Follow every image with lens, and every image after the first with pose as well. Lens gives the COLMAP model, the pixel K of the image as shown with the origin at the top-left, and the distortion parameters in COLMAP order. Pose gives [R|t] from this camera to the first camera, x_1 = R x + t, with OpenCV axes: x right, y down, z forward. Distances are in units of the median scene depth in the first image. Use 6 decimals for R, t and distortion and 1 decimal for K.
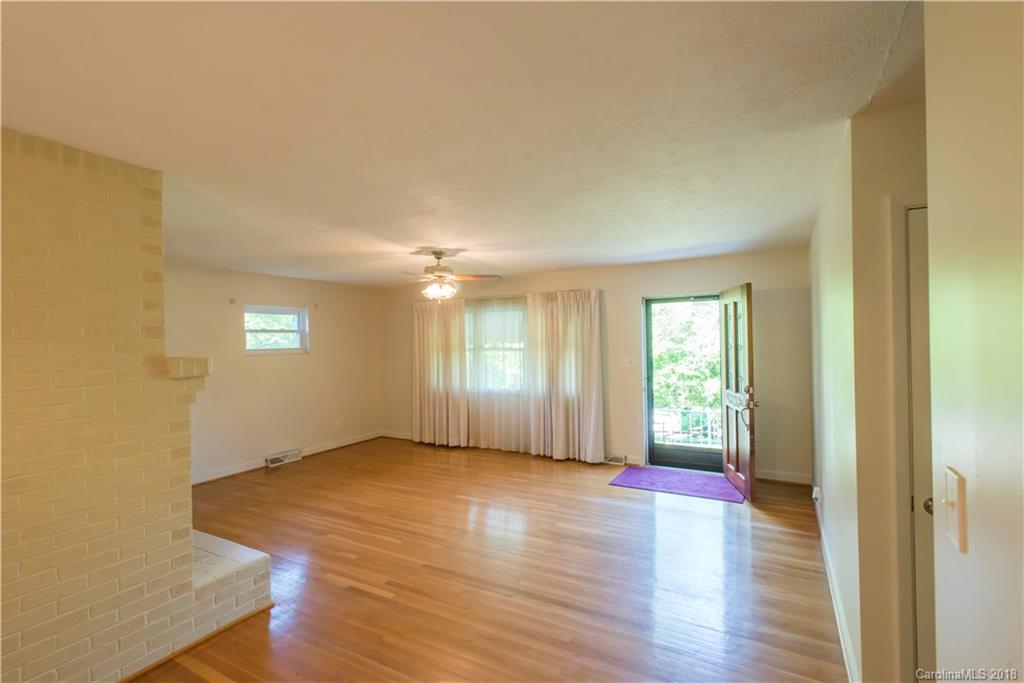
lens RADIAL K [[480.6, 0, 510.4], [0, 480.6, 338.1], [0, 0, 1]] dist [0.003097, -0.000375]
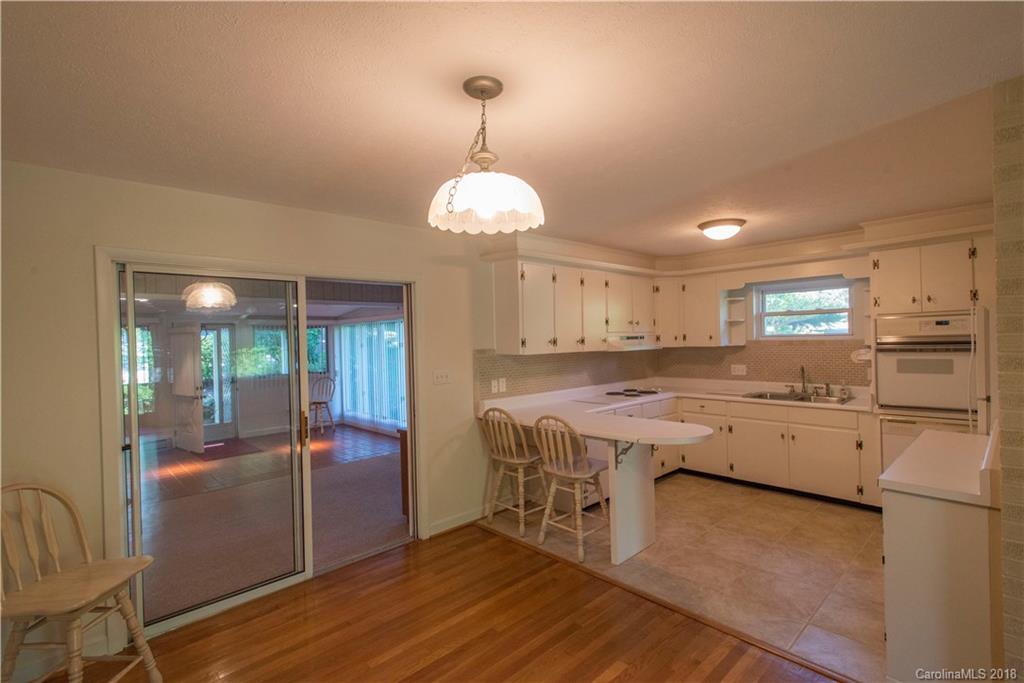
lens RADIAL K [[480.6, 0, 512.0], [0, 480.6, 341.5], [0, 0, 1]] dist [0.003097, -0.000375]
pose [[-0.316902, 0.025850, -0.948106, 0.206261], [0.032815, 0.999329, 0.016278, 0.001865], [0.947890, -0.025954, -0.317538, 0.448333]]
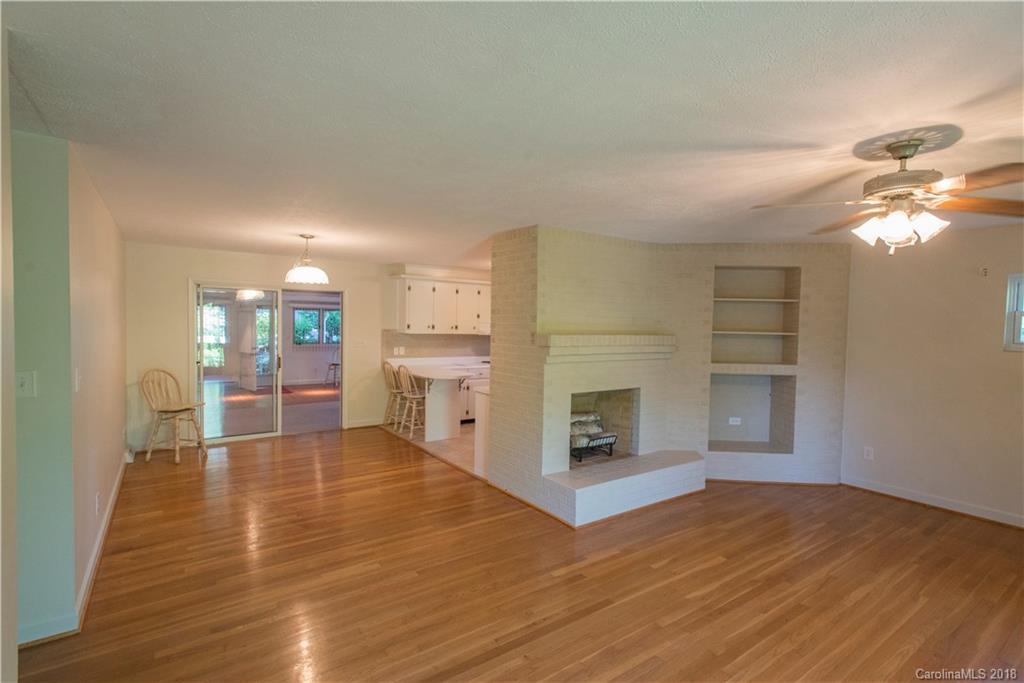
lens RADIAL K [[480.6, 0, 511.4], [0, 480.6, 343.4], [0, 0, 1]] dist [0.003097, -0.000375]
pose [[-0.443635, 0.041557, -0.895243, 0.498459], [-0.008569, 0.998682, 0.050606, -0.005657], [0.896166, 0.030122, -0.442695, 0.976584]]
